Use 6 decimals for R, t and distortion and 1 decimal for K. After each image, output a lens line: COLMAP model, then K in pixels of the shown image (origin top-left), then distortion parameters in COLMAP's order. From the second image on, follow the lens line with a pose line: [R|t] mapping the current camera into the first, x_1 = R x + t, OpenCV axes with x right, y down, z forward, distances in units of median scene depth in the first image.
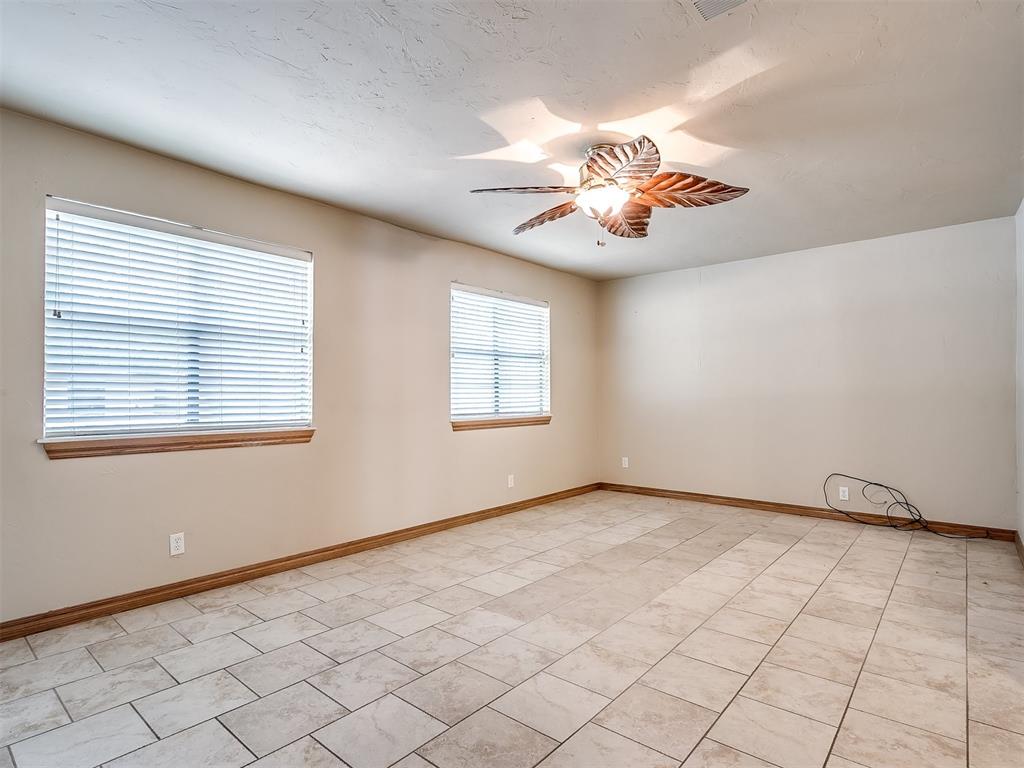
lens RADIAL K [[550.8, 0, 512.0], [0, 550.8, 384.0], [0, 0, 1]] dist [-0.026011, -0.000276]
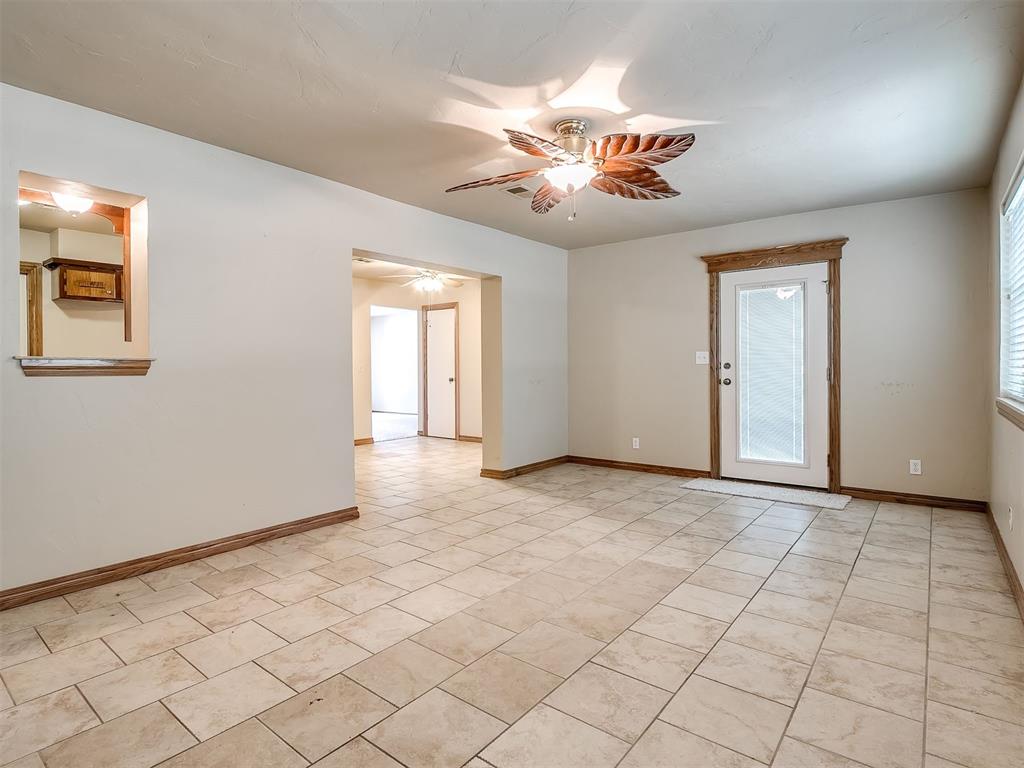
lens RADIAL K [[550.8, 0, 512.0], [0, 550.8, 384.0], [0, 0, 1]] dist [-0.026011, -0.000276]
pose [[-0.998435, 0.010086, -0.055016, 0.307618], [0.009606, 0.999914, 0.008977, 0.039022], [0.055102, 0.008434, -0.998445, 1.867217]]
